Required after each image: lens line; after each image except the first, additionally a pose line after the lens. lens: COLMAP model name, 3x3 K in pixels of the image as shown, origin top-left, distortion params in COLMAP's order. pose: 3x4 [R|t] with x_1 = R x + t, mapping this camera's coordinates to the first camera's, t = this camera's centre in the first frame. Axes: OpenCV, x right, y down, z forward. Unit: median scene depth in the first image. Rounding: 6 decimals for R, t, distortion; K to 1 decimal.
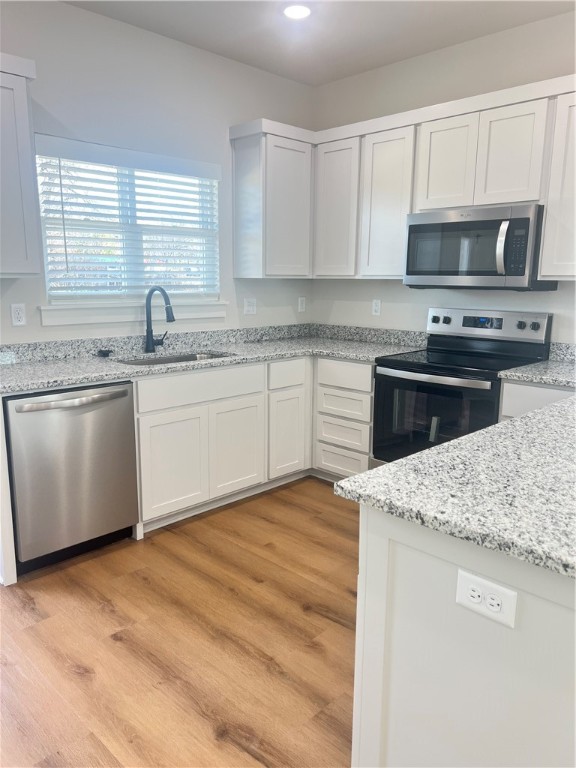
lens RADIAL K [[586.0, 0, 292.0], [0, 586.0, 387.7], [0, 0, 1]] dist [0.033595, -0.042695]
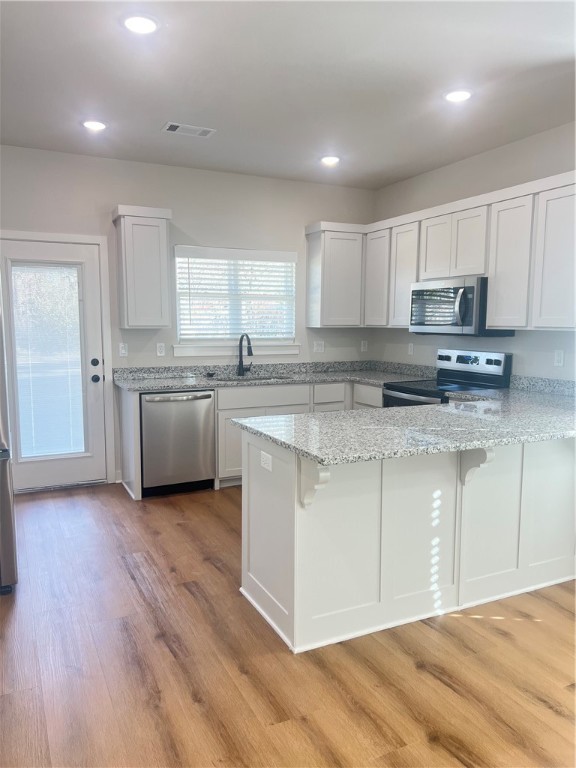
lens RADIAL K [[586.0, 0, 288.3], [0, 586.0, 385.9], [0, 0, 1]] dist [0.033595, -0.042695]
pose [[0.944203, 0.030245, -0.327971, 0.383768], [-0.056530, 0.995880, -0.070904, 0.068616], [0.324475, 0.085488, 0.942023, -0.404107]]
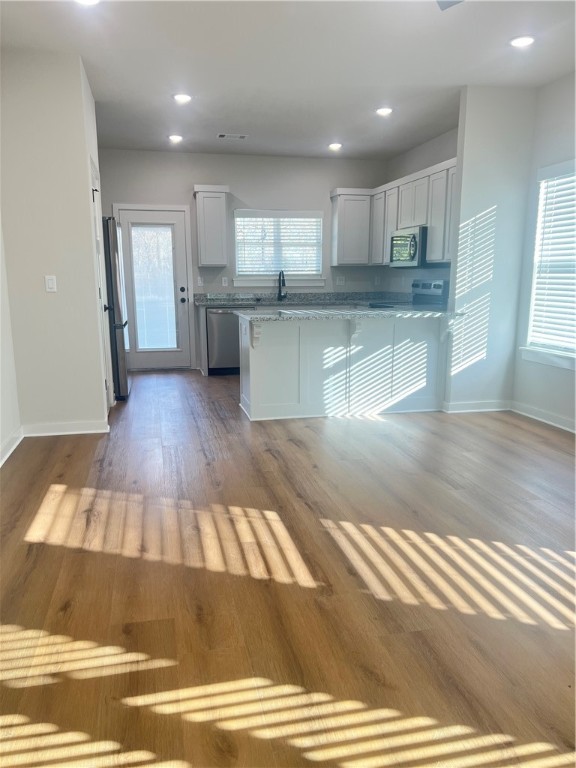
lens RADIAL K [[586.0, 0, 285.6], [0, 586.0, 389.7], [0, 0, 1]] dist [0.033595, -0.042695]
pose [[0.847550, 0.089073, -0.523187, 0.974482], [-0.086909, 0.995801, 0.028746, 0.211853], [0.523551, 0.021107, 0.851733, -0.872644]]
